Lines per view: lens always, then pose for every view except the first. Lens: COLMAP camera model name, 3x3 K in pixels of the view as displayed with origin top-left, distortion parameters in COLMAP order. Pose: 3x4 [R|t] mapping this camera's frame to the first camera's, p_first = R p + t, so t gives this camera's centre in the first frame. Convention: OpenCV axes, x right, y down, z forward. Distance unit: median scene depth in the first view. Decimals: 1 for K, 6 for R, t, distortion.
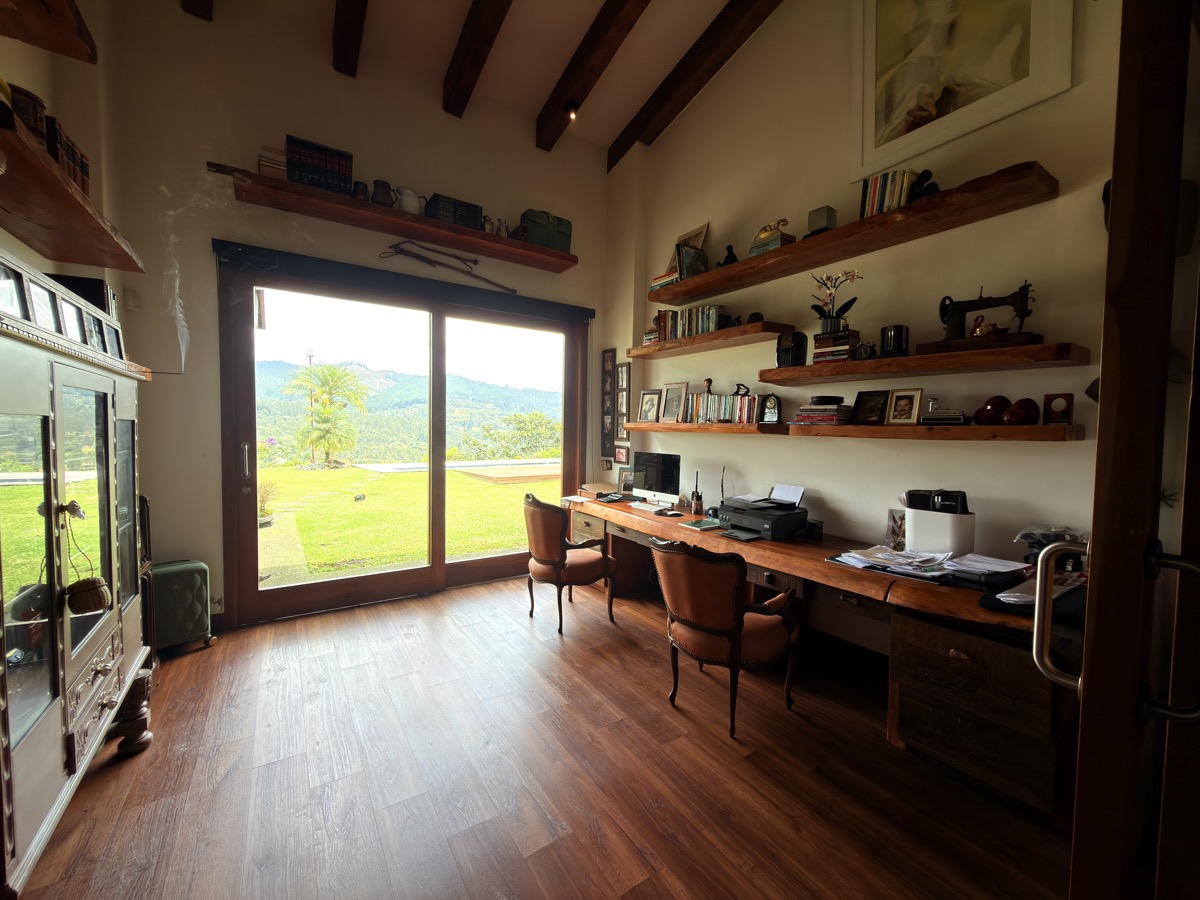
lens RADIAL K [[479.8, 0, 603.1], [0, 479.8, 446.1], [0, 0, 1]] dist [0.007295, -0.000234]
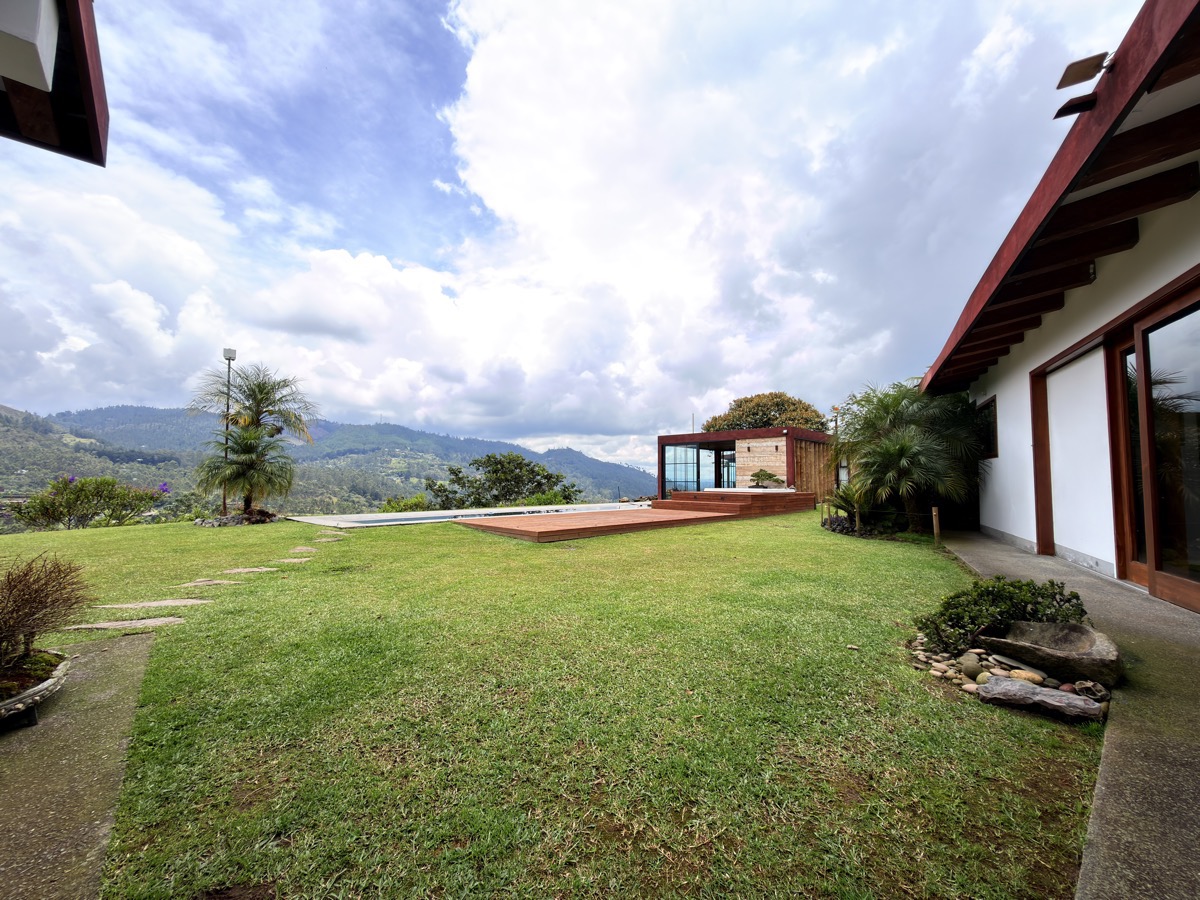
lens RADIAL K [[479.8, 0, 600.4], [0, 479.8, 445.5], [0, 0, 1]] dist [0.007295, -0.000234]
pose [[0.993695, -0.002122, 0.112097, -0.087798], [0.013726, 0.994602, -0.102848, 0.007621], [-0.111274, 0.103738, 0.988361, 0.151087]]
